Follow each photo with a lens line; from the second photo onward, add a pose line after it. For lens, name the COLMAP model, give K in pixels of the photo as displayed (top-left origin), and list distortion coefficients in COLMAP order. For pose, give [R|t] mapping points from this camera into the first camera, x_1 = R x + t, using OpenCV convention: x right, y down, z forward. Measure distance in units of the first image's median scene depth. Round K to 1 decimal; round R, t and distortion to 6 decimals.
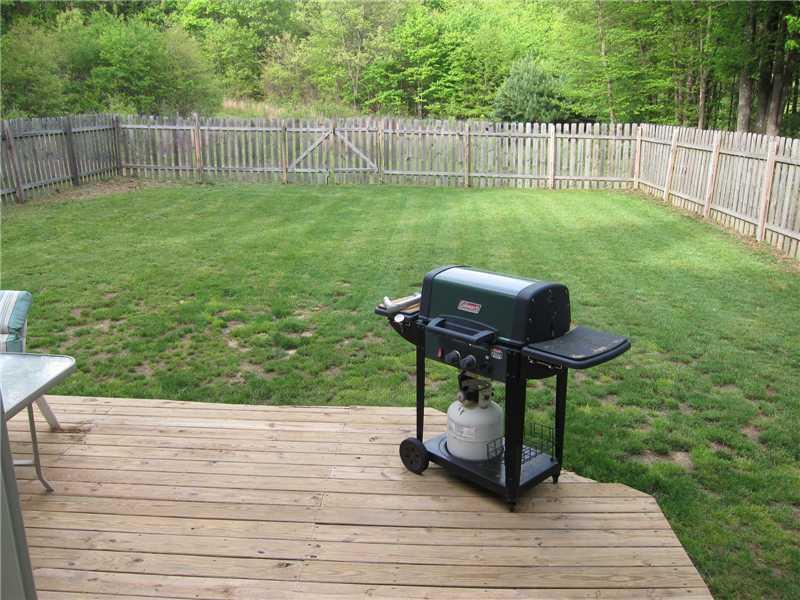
lens RADIAL K [[666.7, 0, 400.0], [0, 666.7, 300.0], [0, 0, 1]] dist [-0.055724, 0.004942]
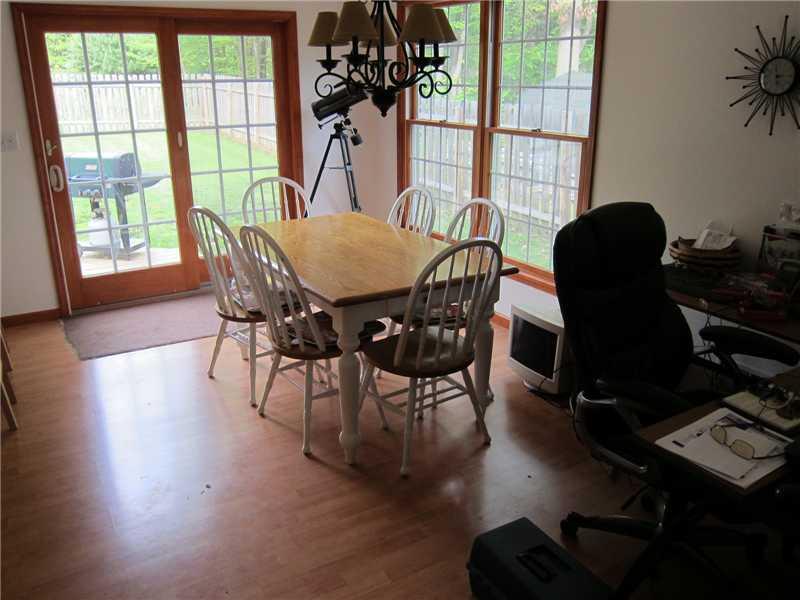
lens RADIAL K [[666.7, 0, 400.0], [0, 666.7, 300.0], [0, 0, 1]] dist [-0.055724, 0.004942]
pose [[0.833975, -0.170093, 0.524932, -0.033002], [0.132534, 0.985203, 0.108673, 0.045003], [-0.535650, -0.021059, 0.844178, -0.172968]]
